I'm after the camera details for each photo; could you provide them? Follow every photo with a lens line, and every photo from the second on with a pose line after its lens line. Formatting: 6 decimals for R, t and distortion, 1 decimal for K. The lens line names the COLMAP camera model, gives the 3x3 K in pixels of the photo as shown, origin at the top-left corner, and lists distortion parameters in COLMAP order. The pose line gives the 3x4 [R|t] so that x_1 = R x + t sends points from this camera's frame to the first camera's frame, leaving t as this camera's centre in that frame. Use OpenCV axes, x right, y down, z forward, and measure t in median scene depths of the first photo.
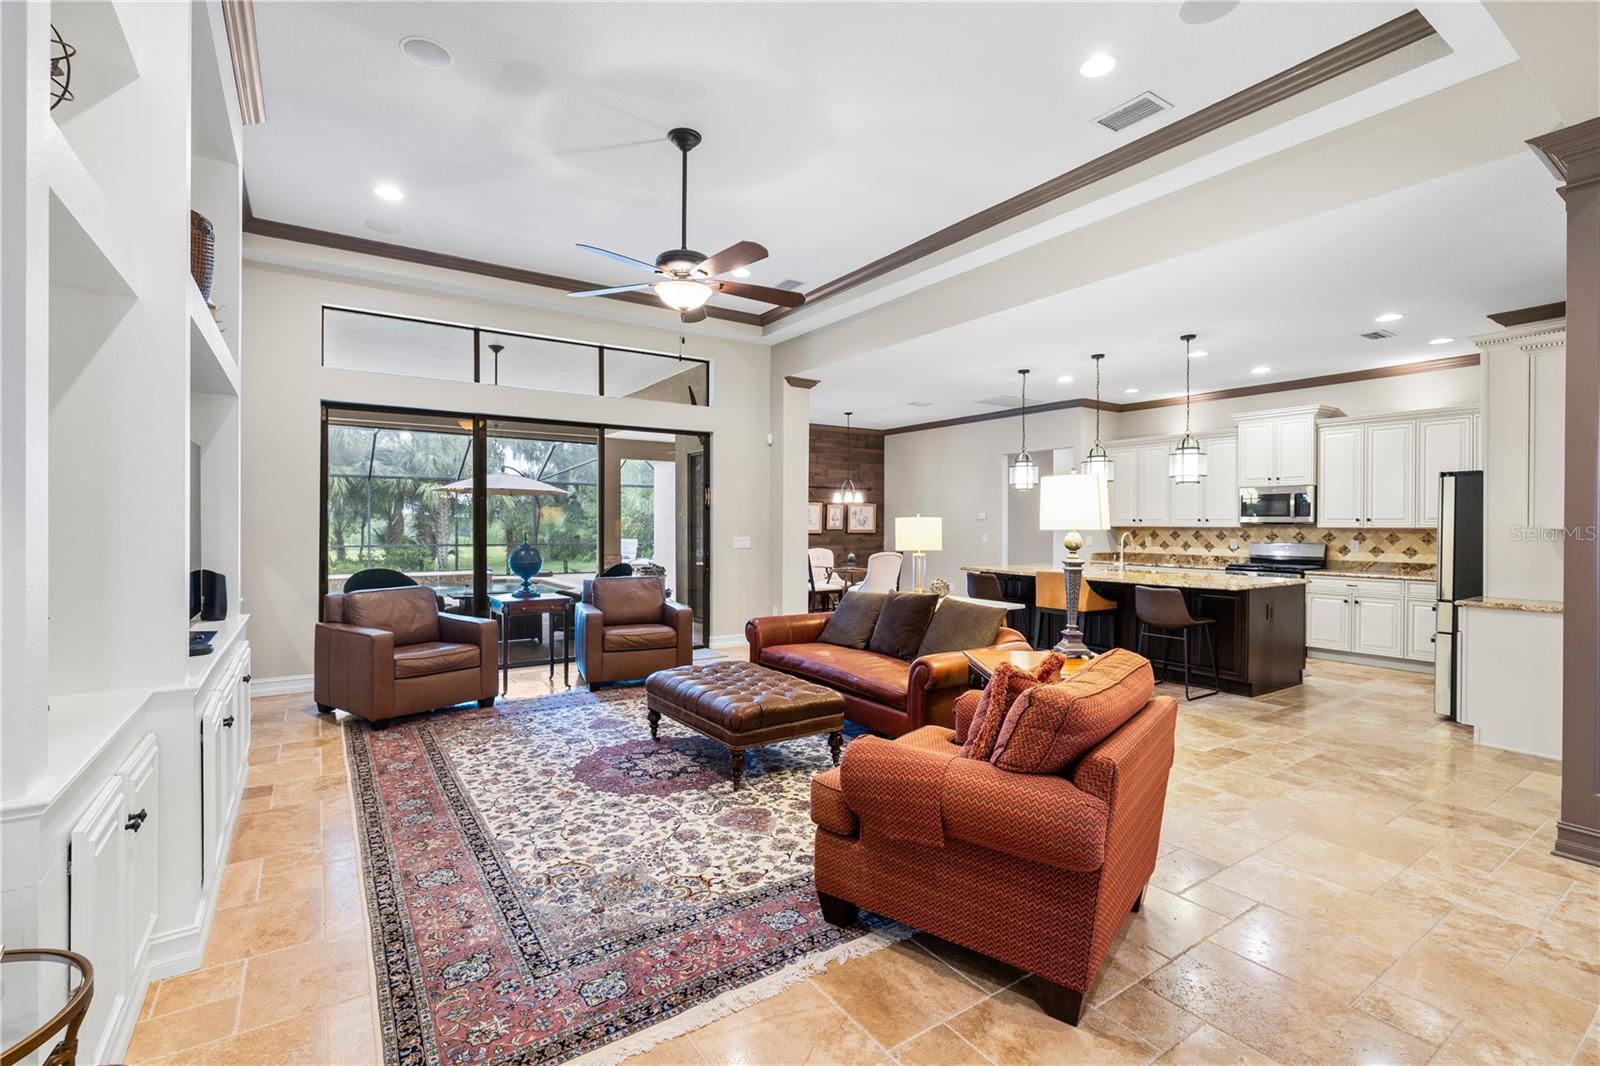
lens RADIAL K [[716.4, 0, 800.1], [0, 716.4, 526.4], [0, 0, 1]] dist [-0.004915, -0.000104]
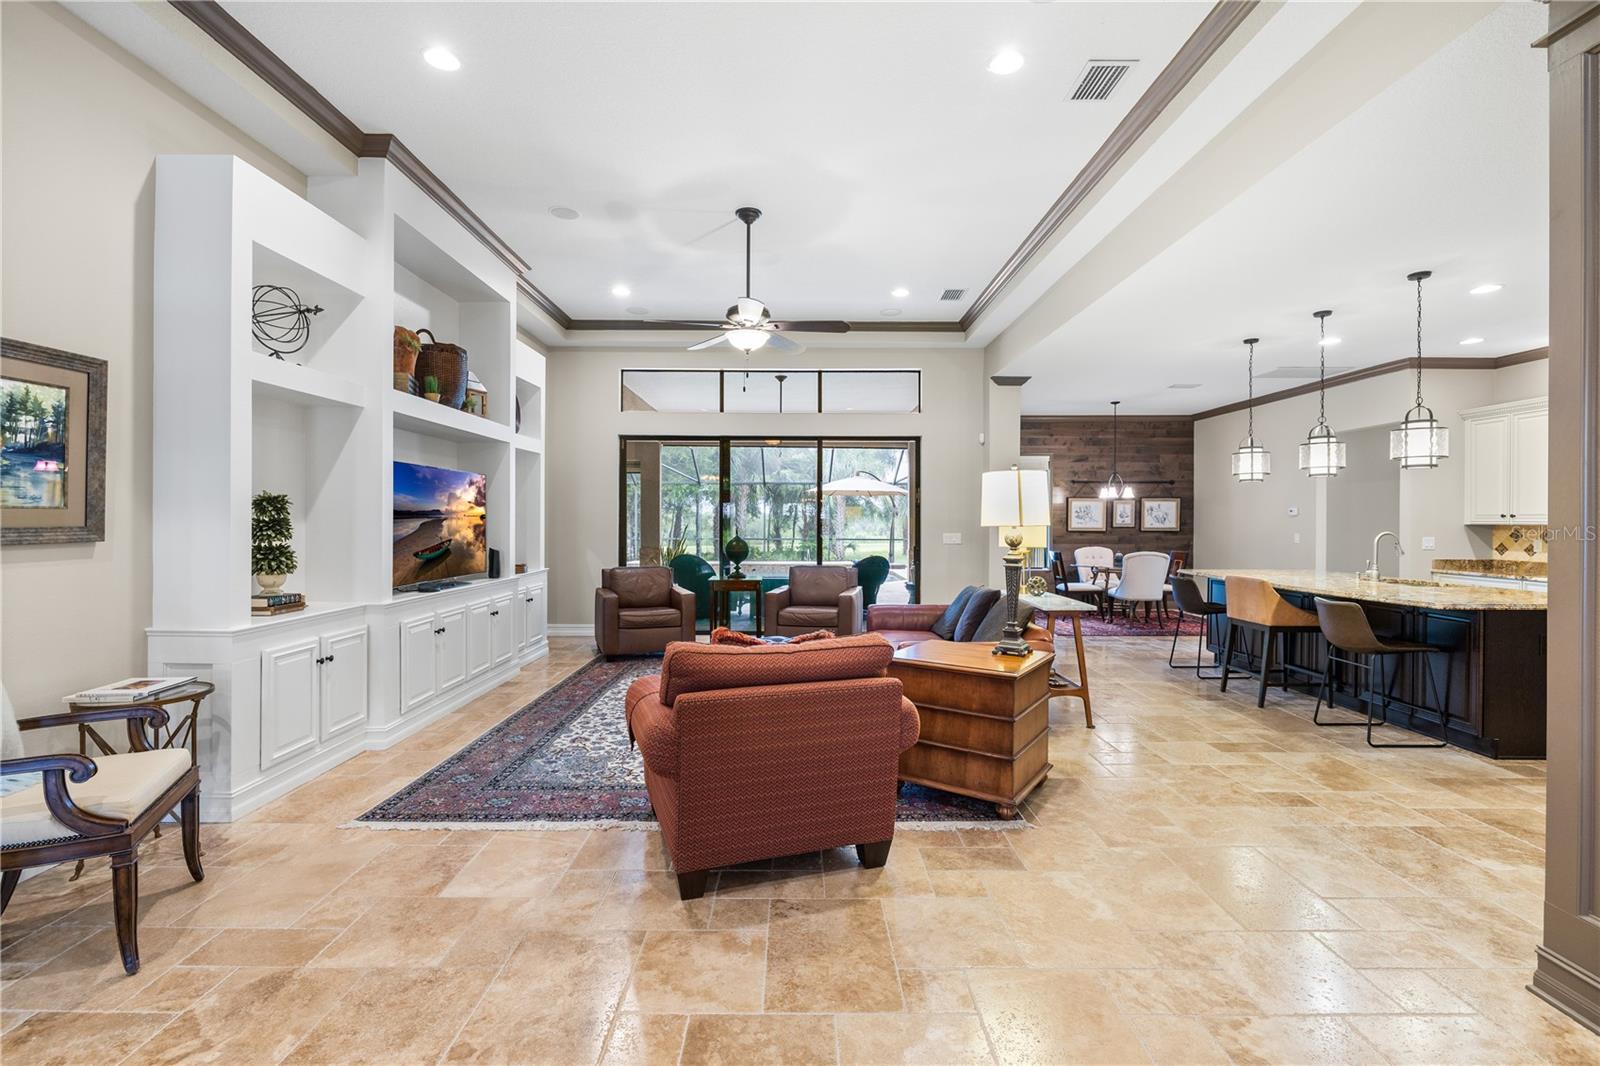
lens RADIAL K [[710.6, 0, 801.7], [0, 710.6, 520.9], [0, 0, 1]] dist [-0.004022, 0.000484]
pose [[0.831863, 0.000335, -0.554981, 0.333476], [-0.002503, 0.999992, -0.003148, 0.000517], [0.554975, 0.004008, 0.831857, 0.006851]]
